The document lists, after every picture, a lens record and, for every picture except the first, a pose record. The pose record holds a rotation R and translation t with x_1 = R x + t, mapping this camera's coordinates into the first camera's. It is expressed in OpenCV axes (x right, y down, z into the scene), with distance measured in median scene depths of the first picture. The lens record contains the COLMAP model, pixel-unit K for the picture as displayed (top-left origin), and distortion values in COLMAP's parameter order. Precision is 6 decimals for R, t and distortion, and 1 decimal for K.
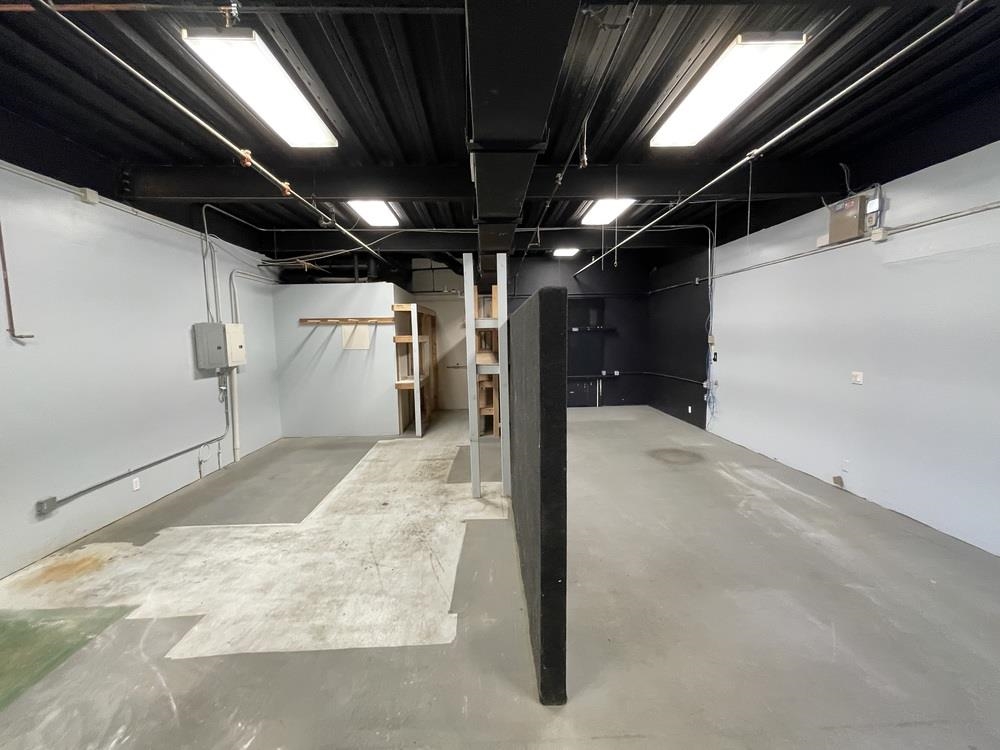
lens RADIAL K [[402.2, 0, 493.2], [0, 402.2, 374.7], [0, 0, 1]] dist [-0.001590, 0.000927]
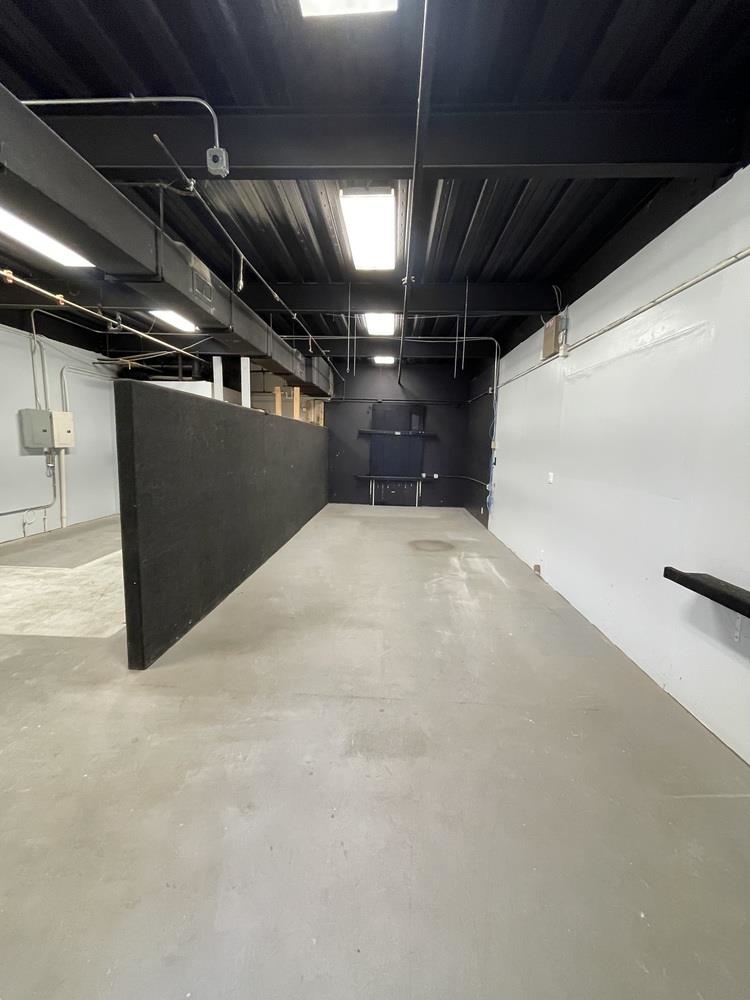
lens RADIAL K [[402.2, 0, 373.3], [0, 402.2, 496.9], [0, 0, 1]] dist [-0.001590, 0.000927]
pose [[0.996338, 0.053475, -0.066717, 0.462329], [-0.051064, 0.997997, 0.037338, 0.041951], [0.068580, -0.033794, 0.997073, -0.161678]]
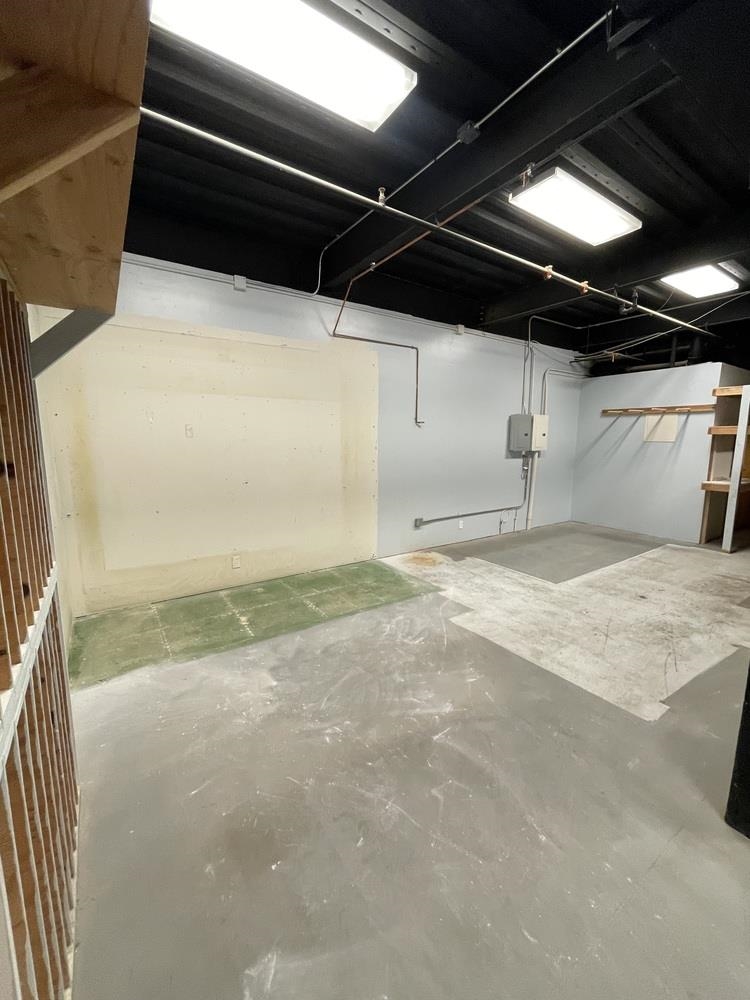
lens RADIAL K [[402.2, 0, 377.5], [0, 402.2, 495.6], [0, 0, 1]] dist [-0.001590, 0.000927]
pose [[0.539160, 0.140699, -0.830368, 0.147818], [-0.095173, 0.989810, 0.105919, 0.036886], [0.836809, 0.021921, 0.547056, -0.063078]]
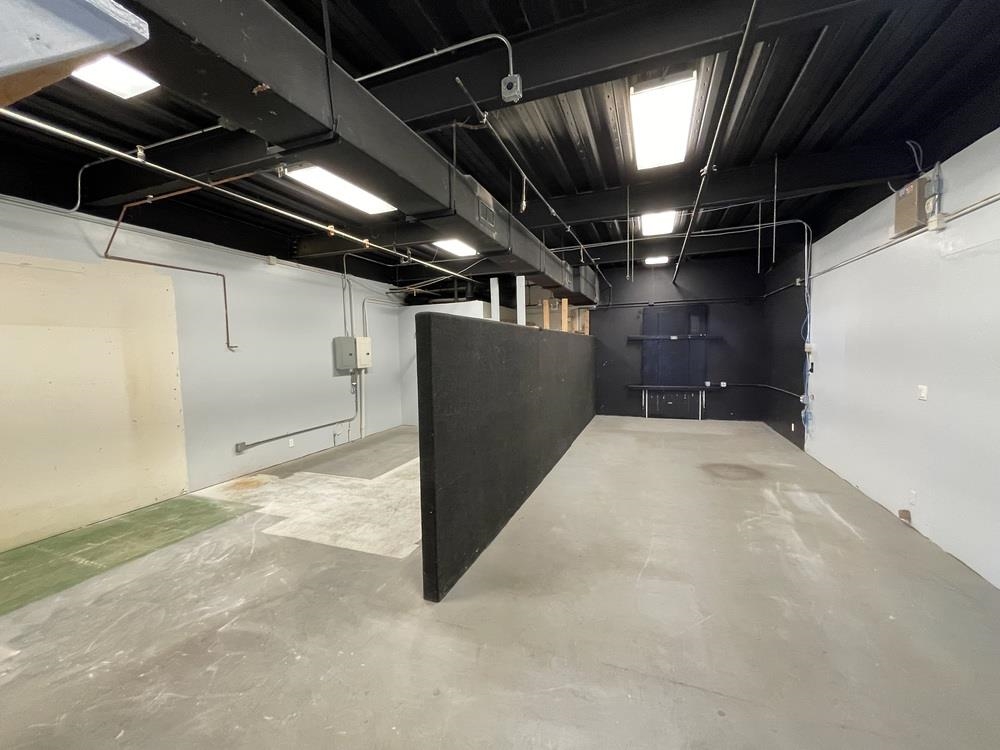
lens RADIAL K [[402.2, 0, 495.2], [0, 402.2, 375.4], [0, 0, 1]] dist [-0.001590, 0.000927]
pose [[0.921880, 0.023645, -0.386754, 0.388679], [-0.031996, 0.999373, -0.015167, 0.012565], [0.386152, 0.026357, 0.922058, -0.112359]]
